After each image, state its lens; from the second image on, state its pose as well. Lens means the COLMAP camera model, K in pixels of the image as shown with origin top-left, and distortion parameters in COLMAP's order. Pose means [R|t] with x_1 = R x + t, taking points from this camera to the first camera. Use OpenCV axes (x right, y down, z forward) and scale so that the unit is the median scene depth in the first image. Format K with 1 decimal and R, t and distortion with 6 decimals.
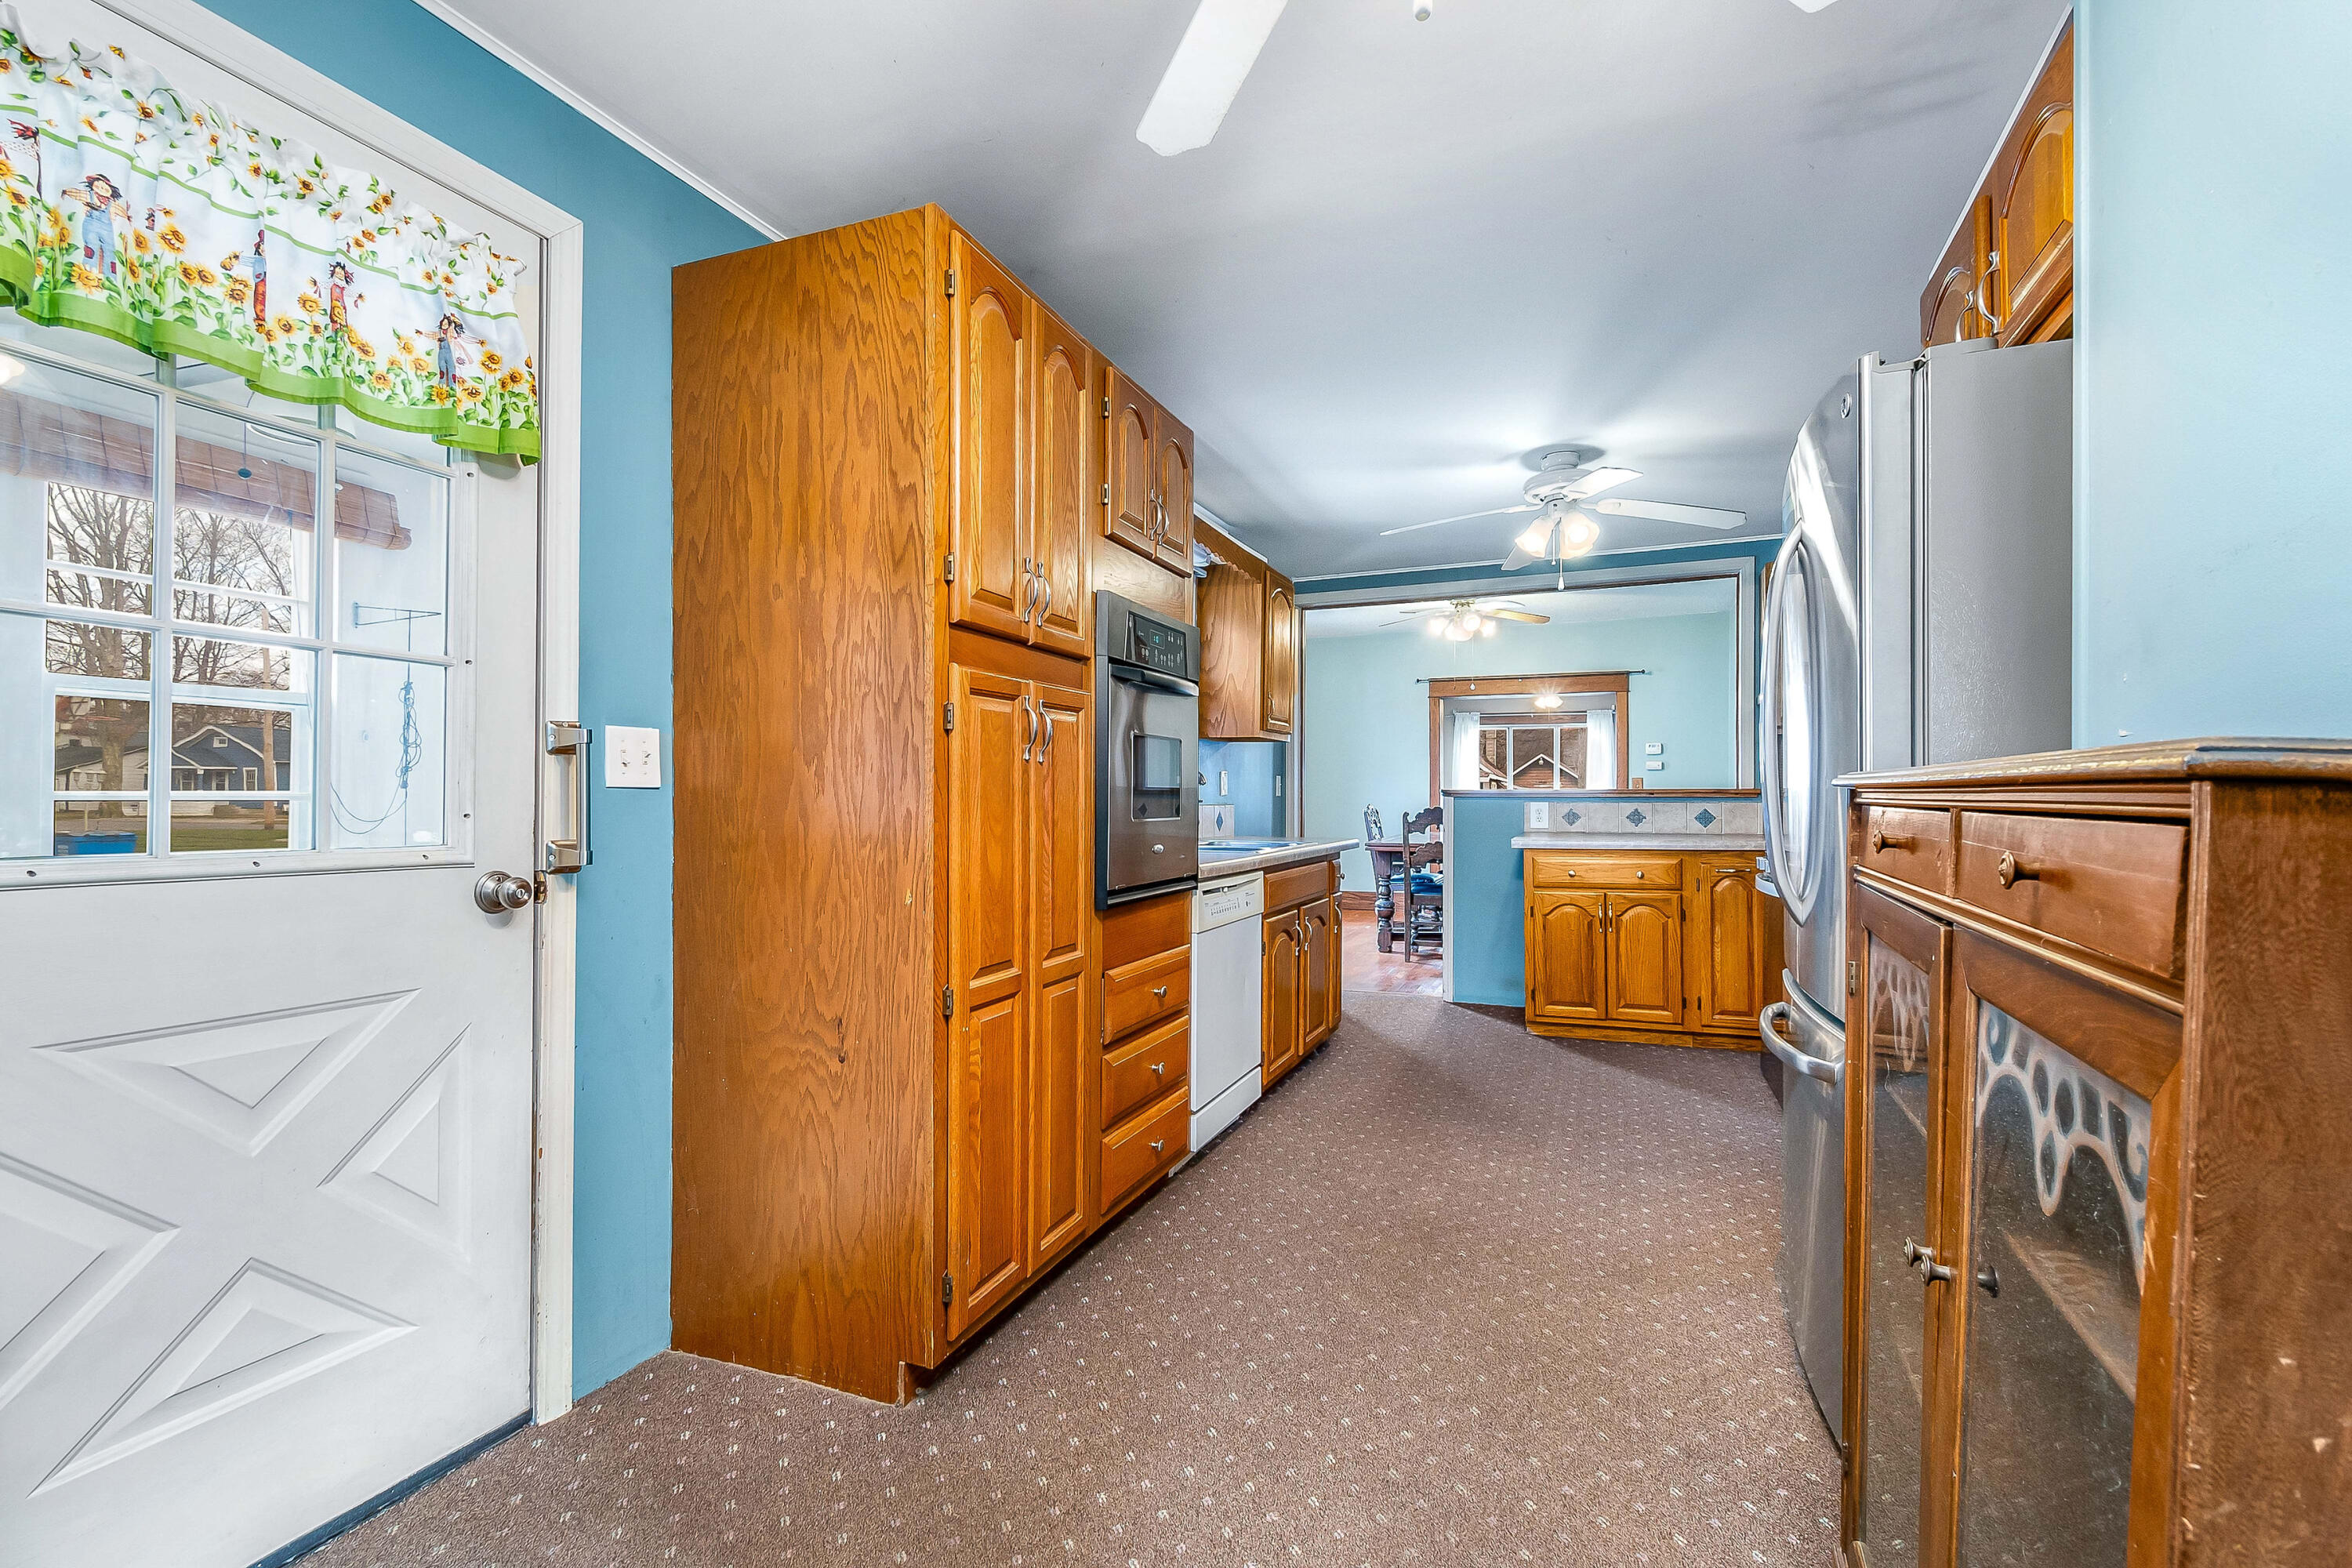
lens RADIAL K [[1060.1, 0, 1177.6], [0, 1060.1, 792.2], [0, 0, 1]] dist [0.003643, -0.000350]
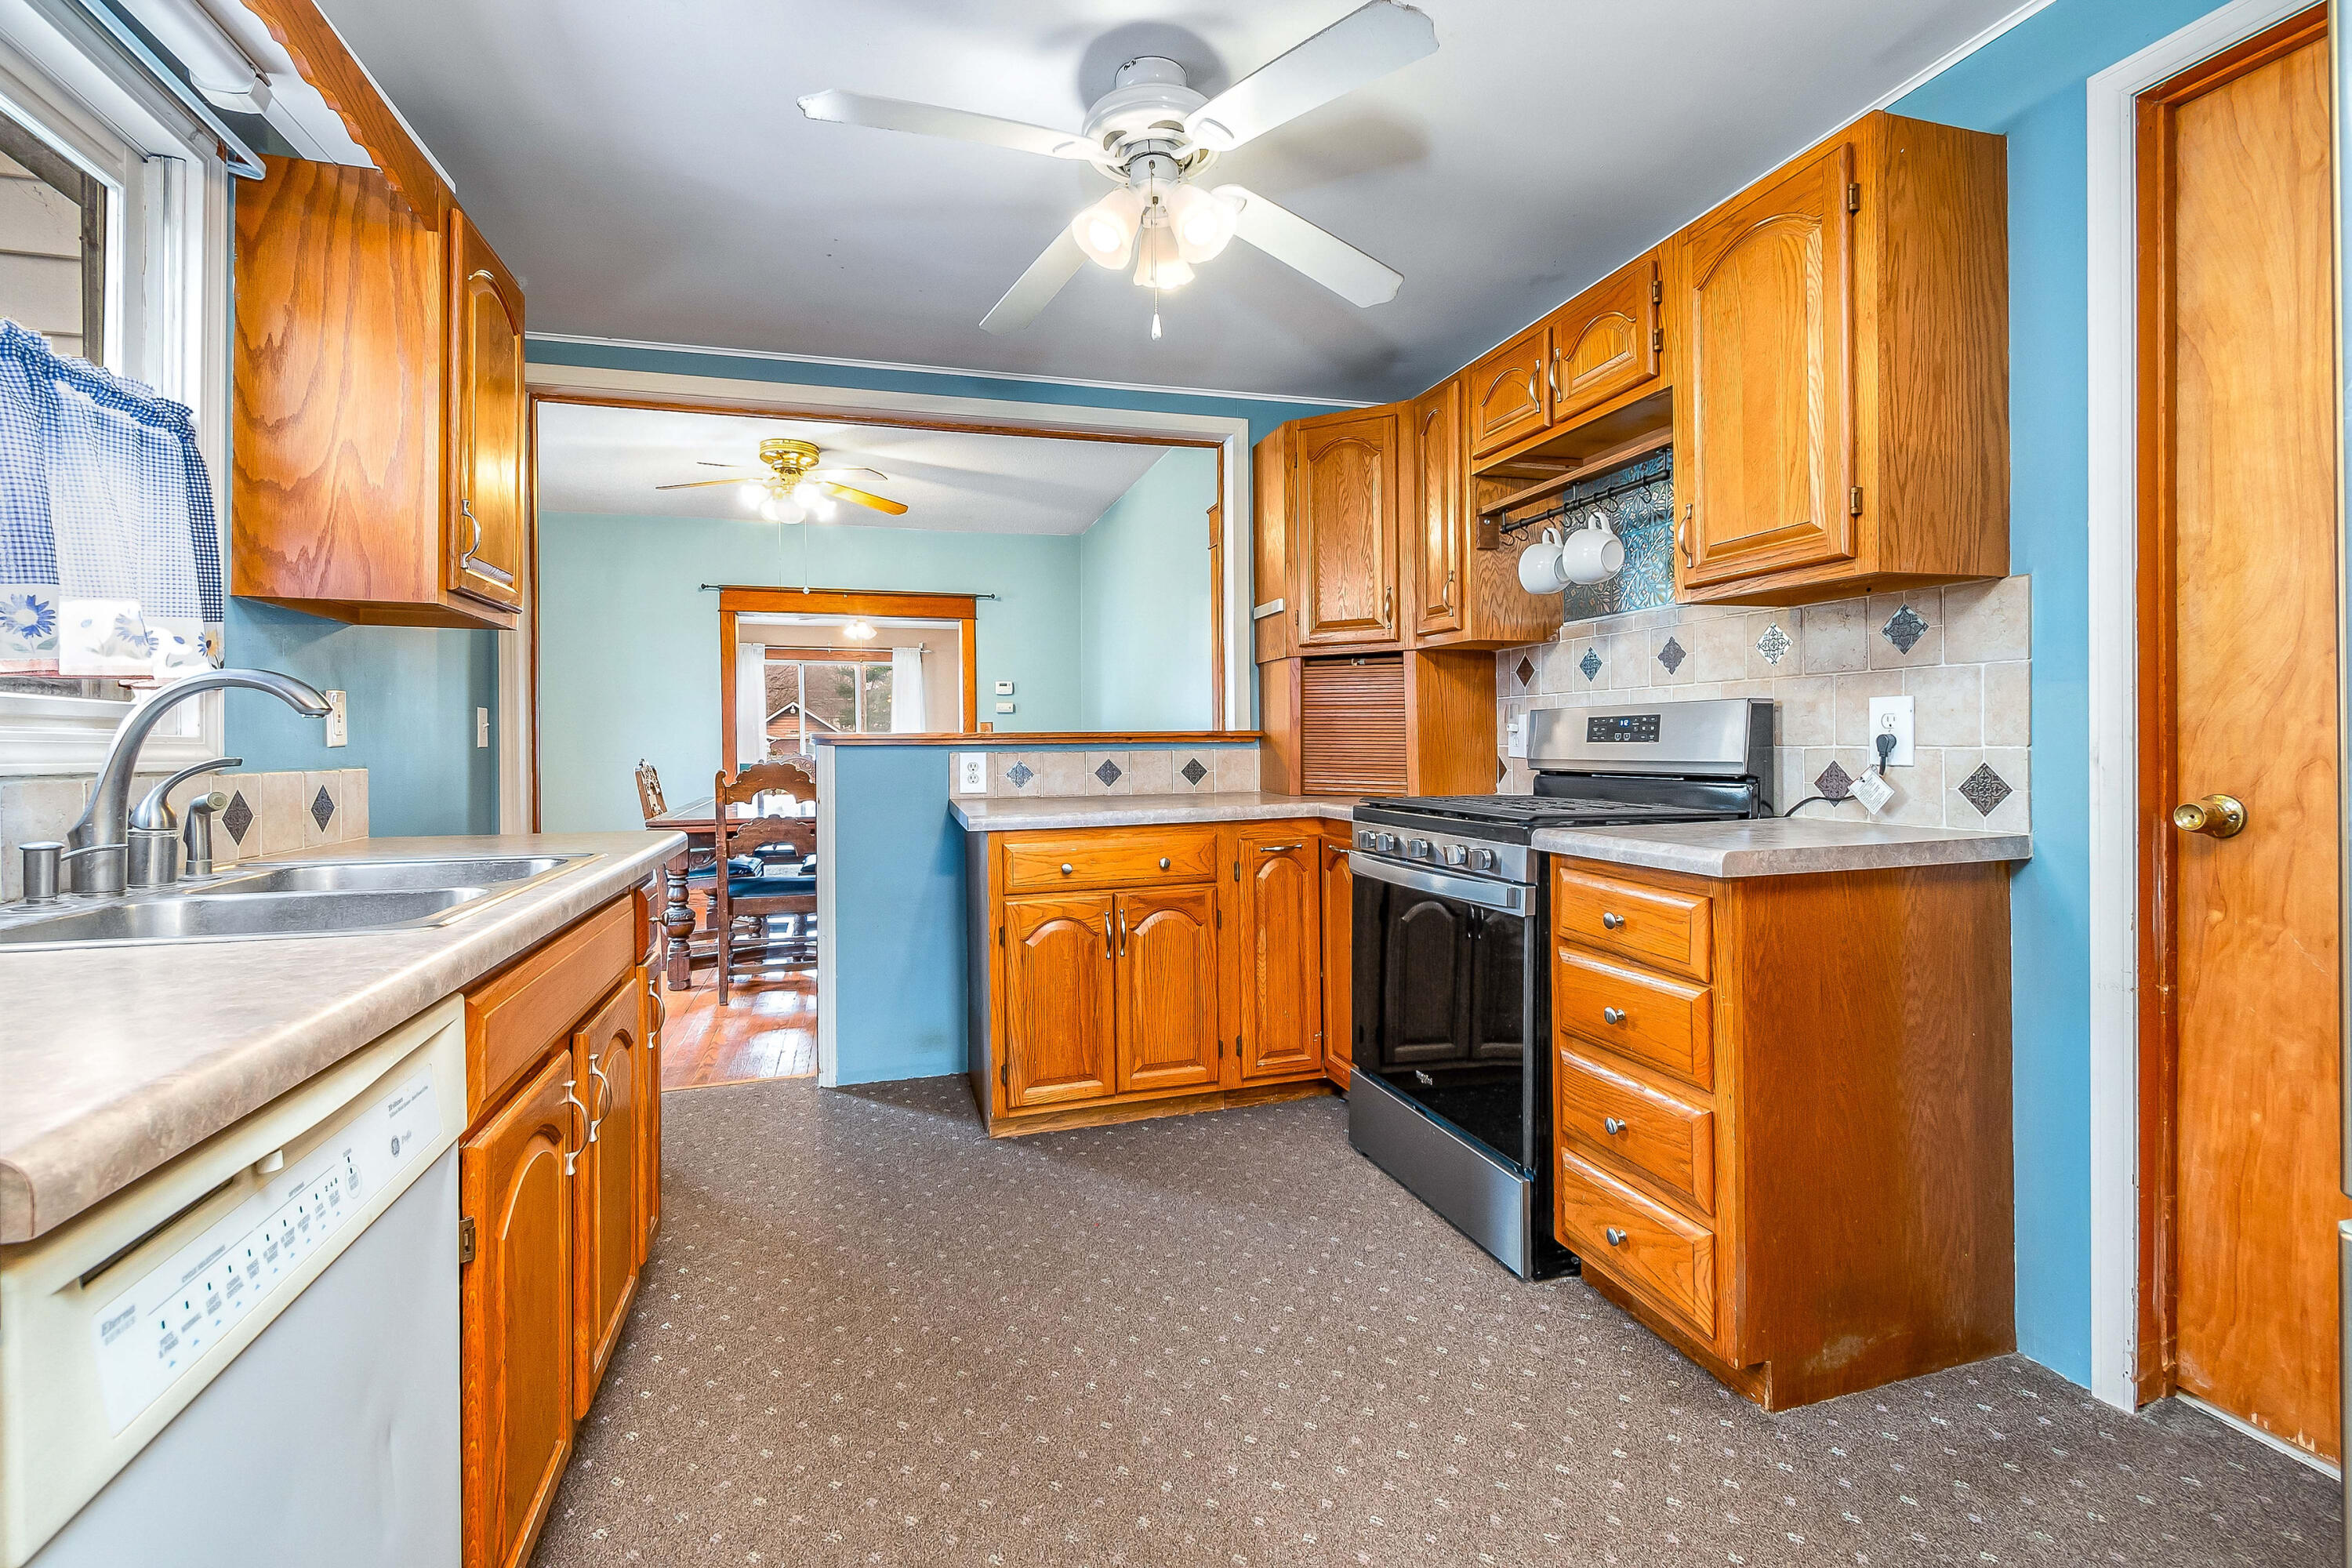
lens RADIAL K [[1060.1, 0, 1196.2], [0, 1060.1, 751.9], [0, 0, 1]] dist [0.003643, -0.000350]
pose [[0.765079, -0.012597, 0.643813, 0.032040], [0.006495, 0.999909, 0.011845, 0.002309], [-0.643904, -0.004881, 0.765091, 0.435994]]
